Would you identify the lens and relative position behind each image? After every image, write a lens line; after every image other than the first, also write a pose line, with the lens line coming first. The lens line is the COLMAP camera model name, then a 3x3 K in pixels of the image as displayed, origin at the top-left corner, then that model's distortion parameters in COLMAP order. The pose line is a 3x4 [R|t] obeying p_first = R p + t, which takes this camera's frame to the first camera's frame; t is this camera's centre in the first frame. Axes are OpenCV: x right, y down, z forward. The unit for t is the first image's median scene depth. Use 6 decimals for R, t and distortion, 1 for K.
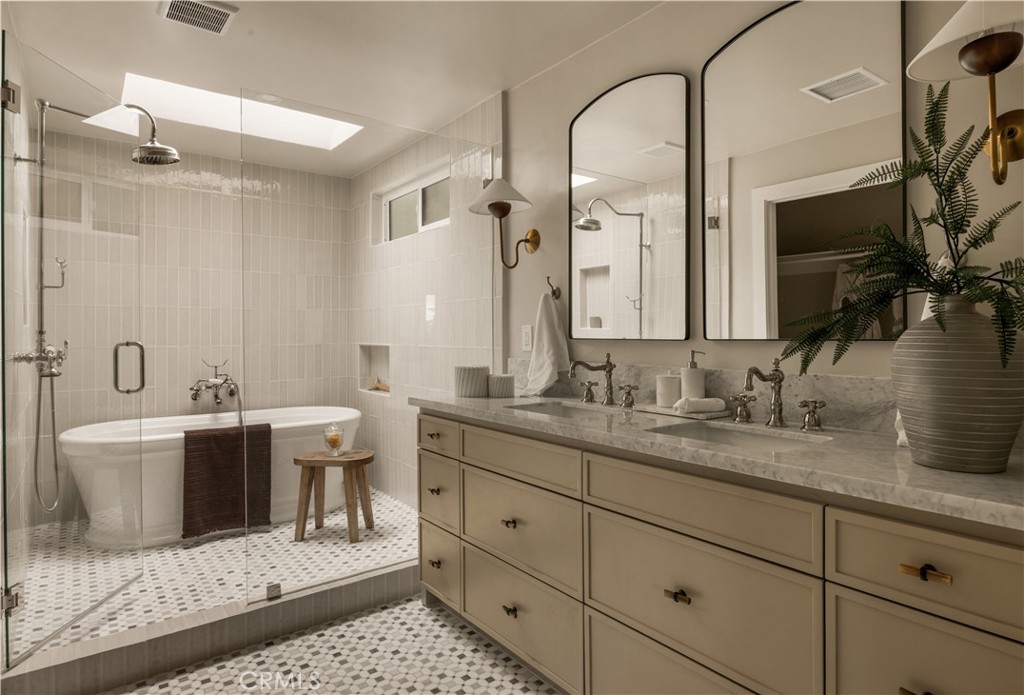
lens RADIAL K [[572.7, 0, 516.2], [0, 572.7, 336.2], [0, 0, 1]] dist [0.000606, -0.001999]
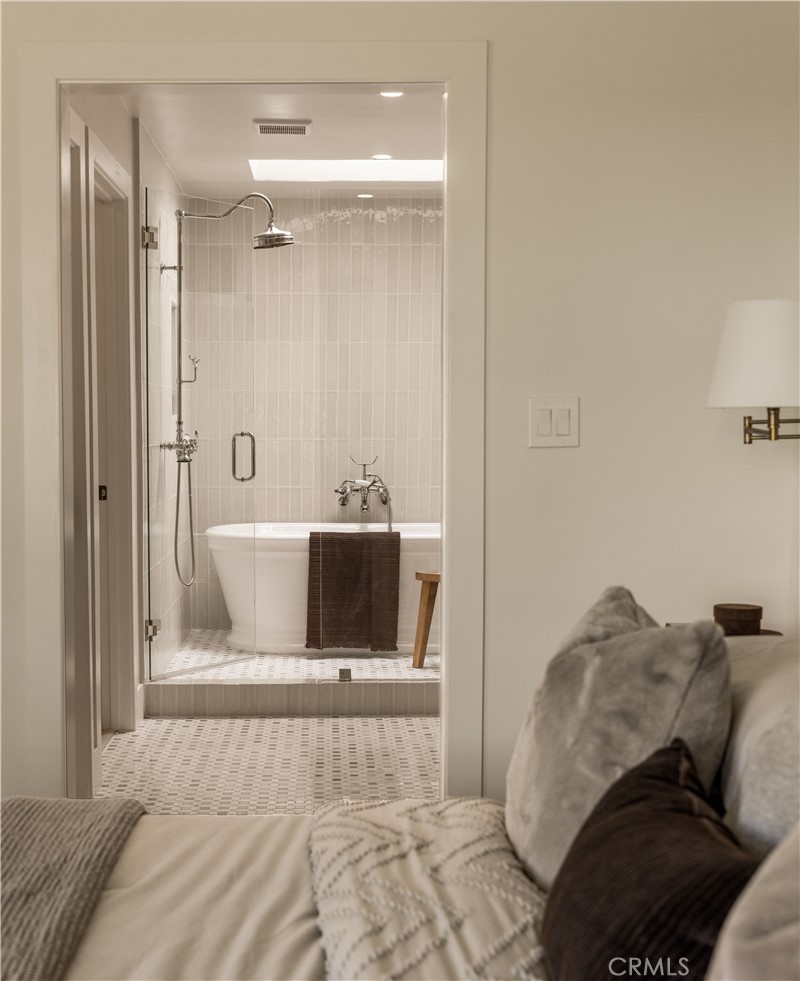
lens RADIAL K [[1400.5, 0, 398.7], [0, 1400.5, 492.3], [0, 0, 1]] dist [0.013758, 0.000000]
pose [[0.826804, 0.034832, -0.561411, 0.993115], [-0.008572, 0.998745, 0.049340, -0.009138], [0.562425, -0.035982, 0.826065, -0.955125]]
